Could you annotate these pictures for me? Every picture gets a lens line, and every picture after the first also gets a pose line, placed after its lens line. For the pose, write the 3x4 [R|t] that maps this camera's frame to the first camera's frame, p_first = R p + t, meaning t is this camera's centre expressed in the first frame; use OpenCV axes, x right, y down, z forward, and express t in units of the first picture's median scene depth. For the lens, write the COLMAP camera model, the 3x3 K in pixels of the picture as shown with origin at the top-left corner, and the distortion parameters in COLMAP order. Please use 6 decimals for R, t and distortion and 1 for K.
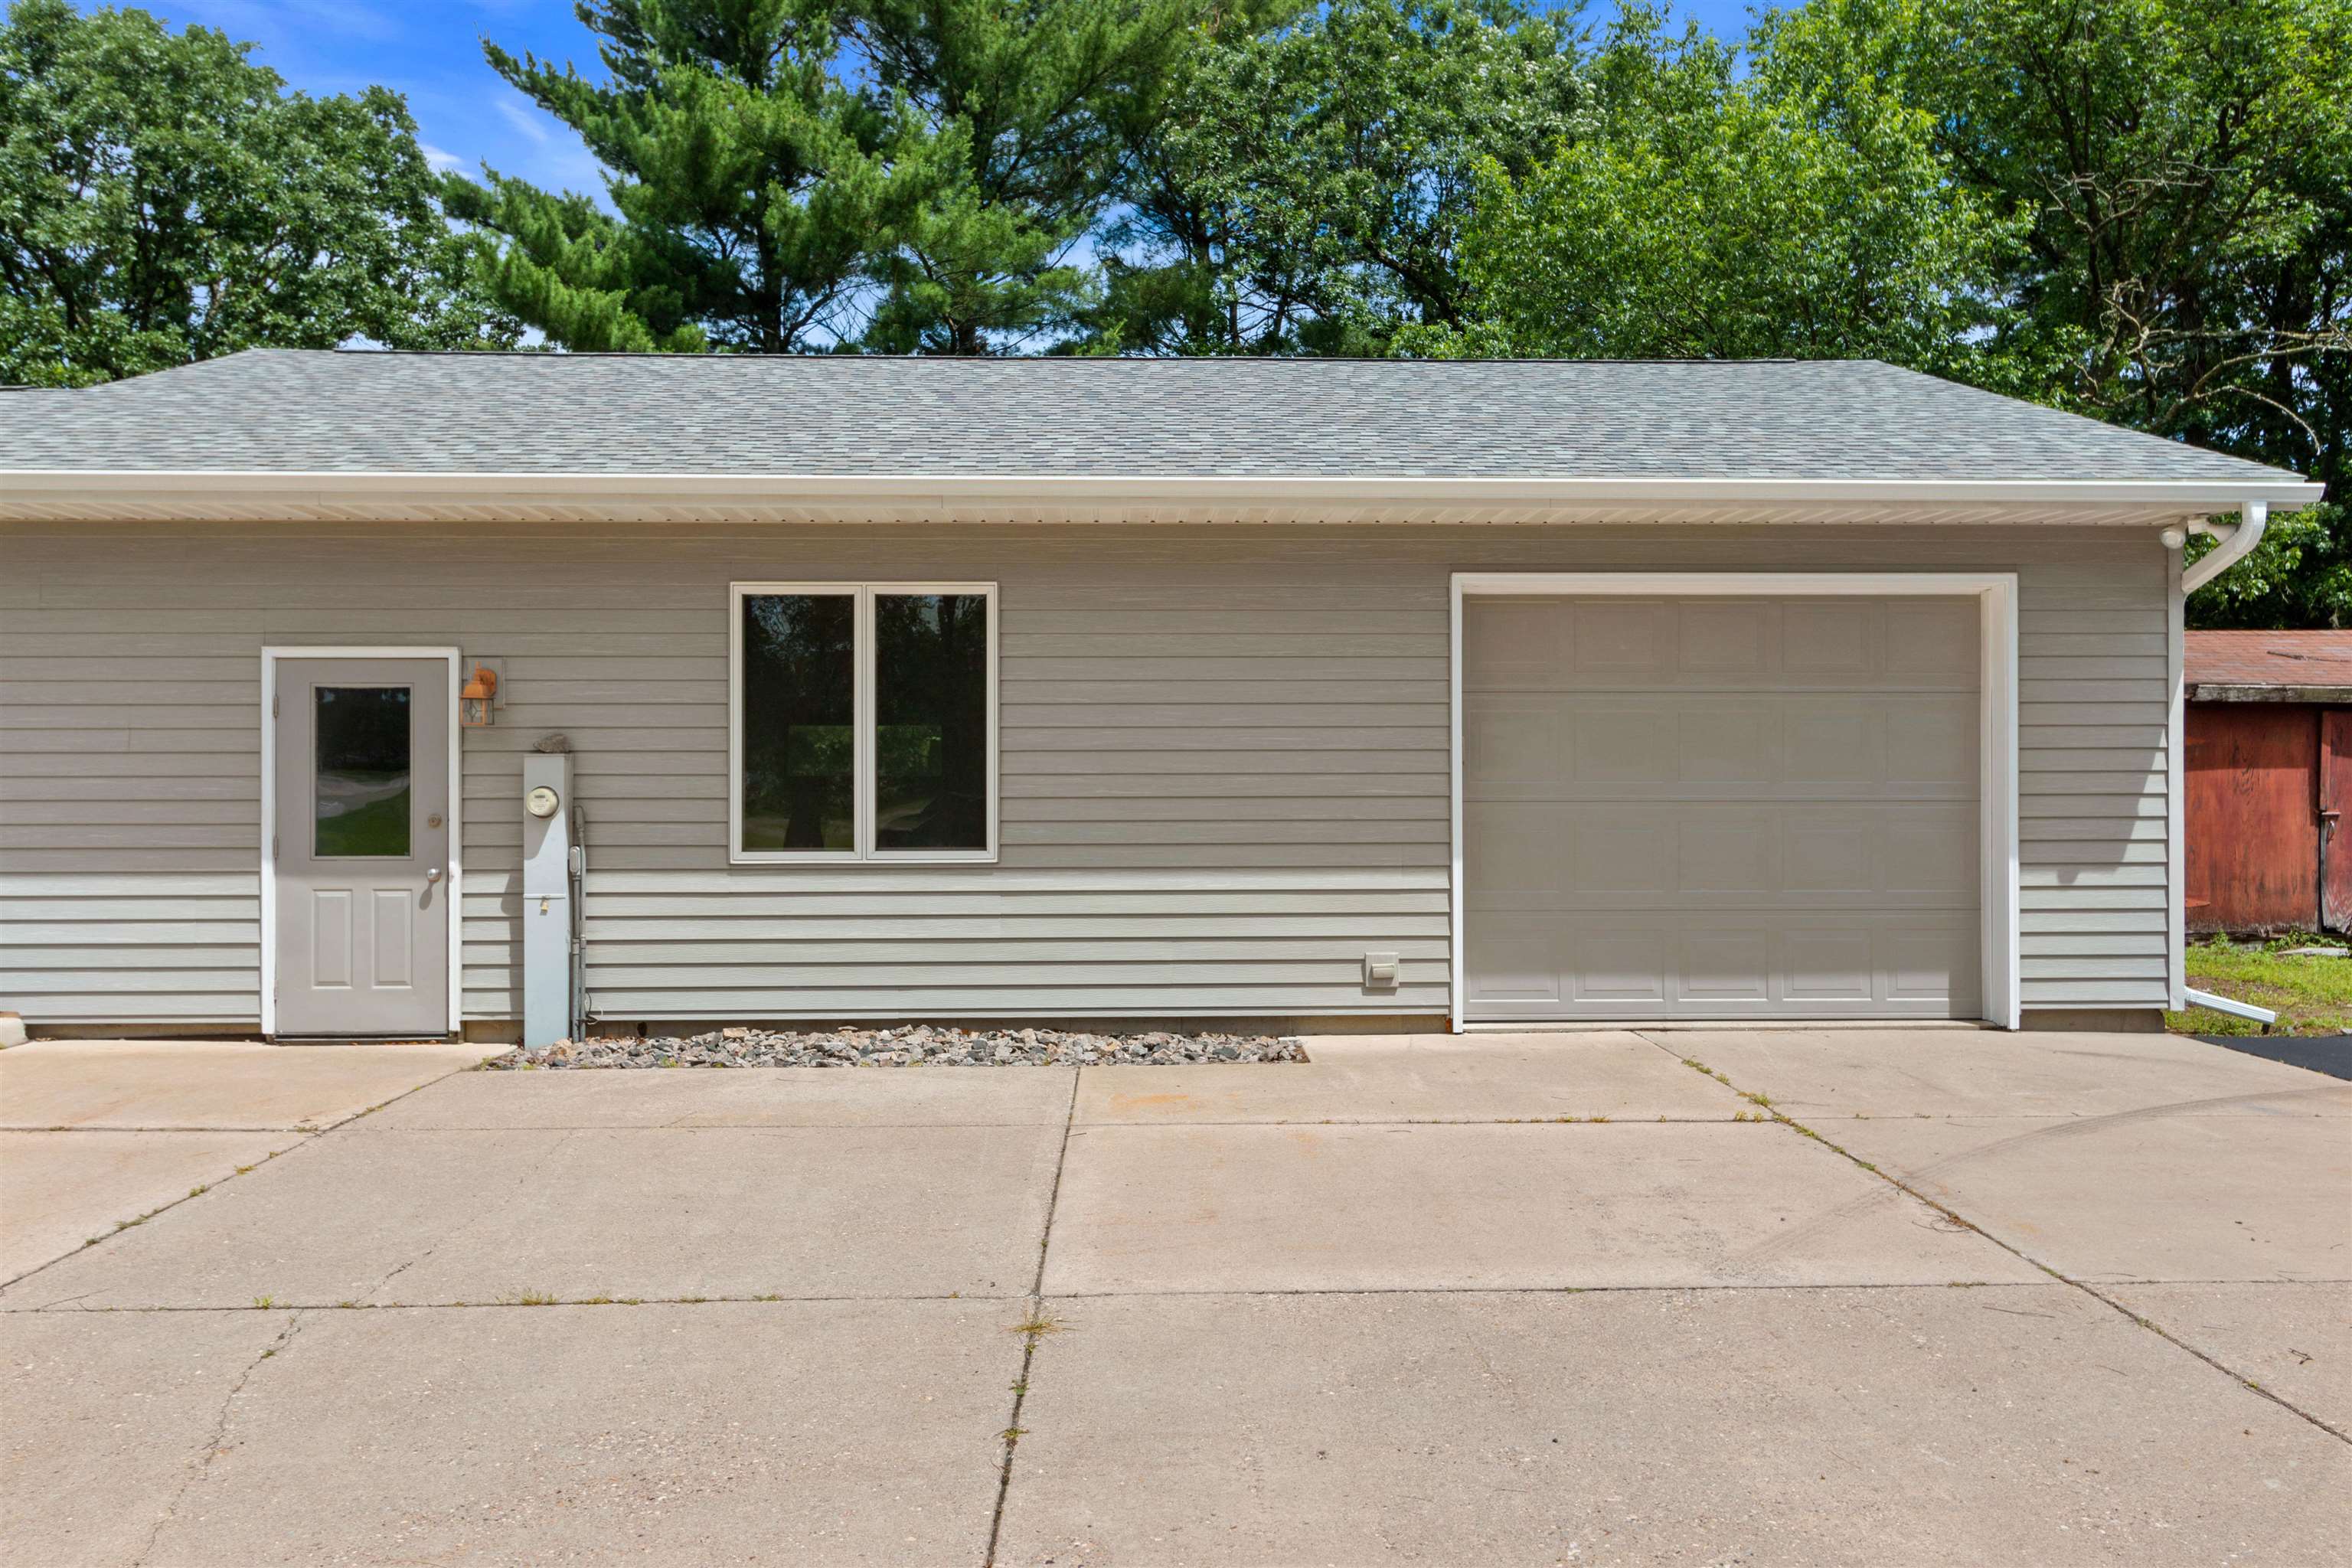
lens RADIAL K [[1951.5, 0, 1178.8], [0, 1951.5, 781.5], [0, 0, 1]] dist [-0.001289, -0.000318]
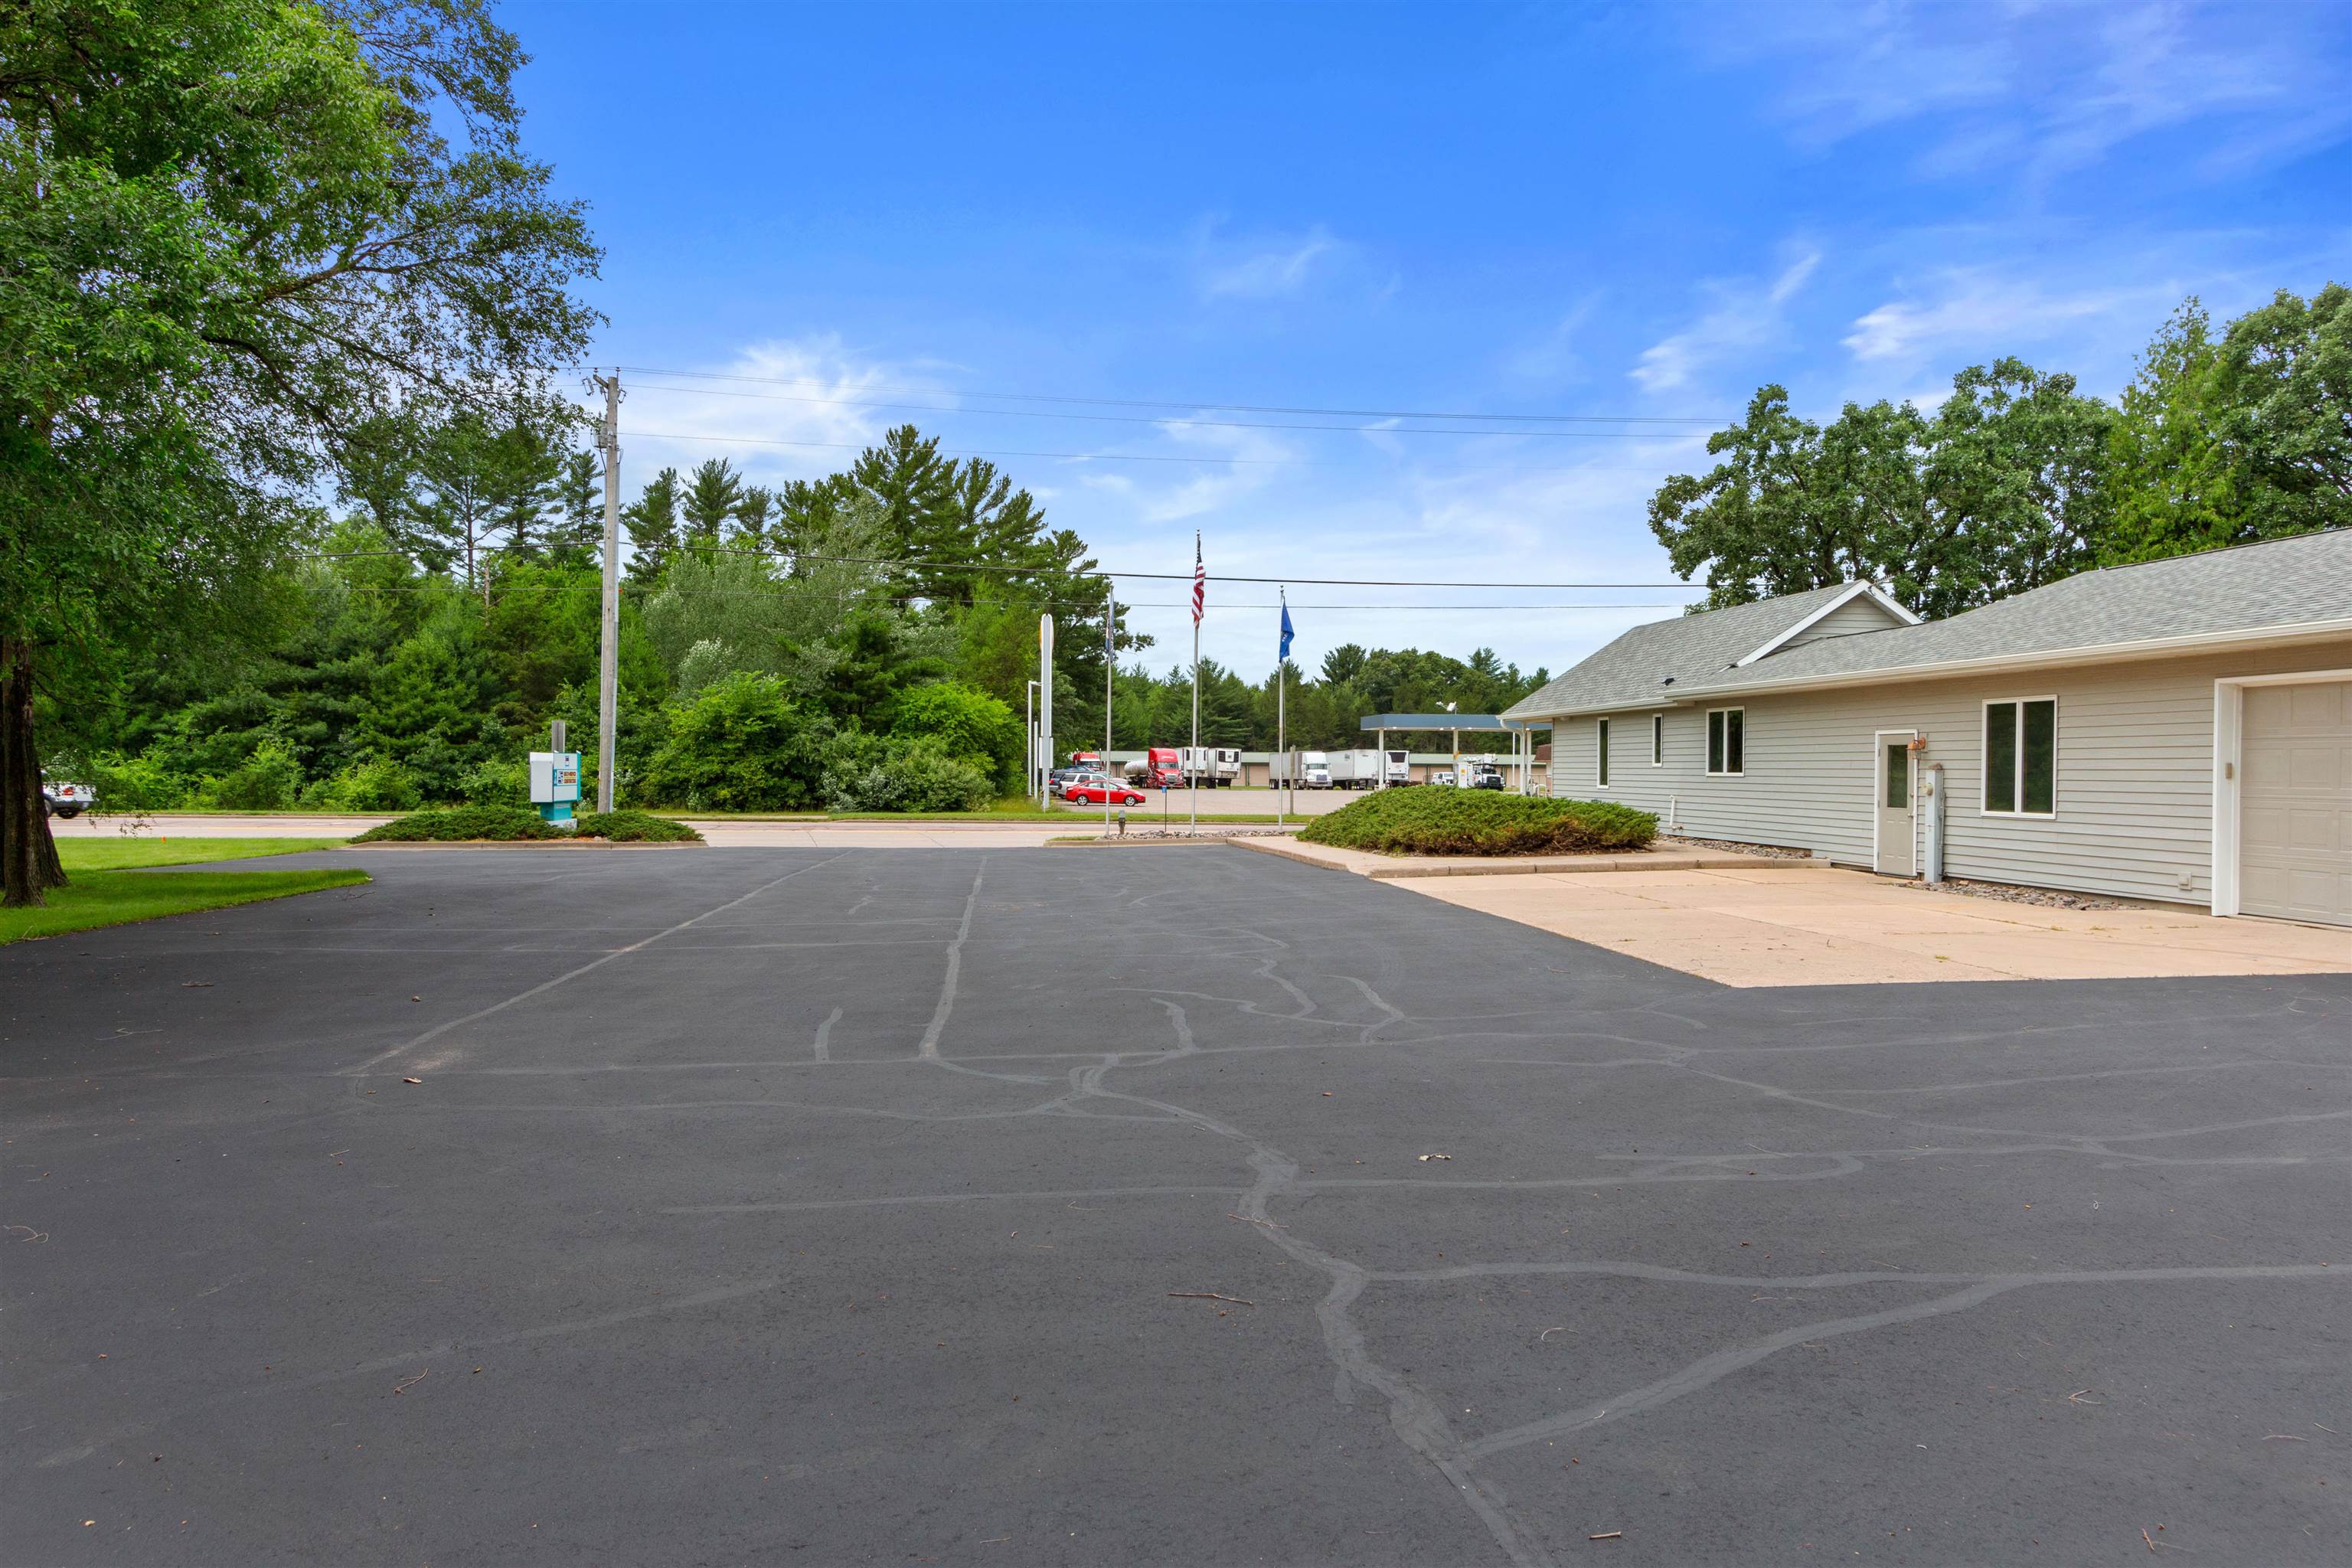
lens RADIAL K [[1626.5, 0, 1176.8], [0, 1626.5, 780.4], [0, 0, 1]] dist [-0.000031, -0.000010]
pose [[0.069444, 0.009602, -0.997540, 1.715792], [-0.005620, 0.999942, 0.009234, -0.014427], [0.997570, 0.004965, 0.069493, -0.140539]]
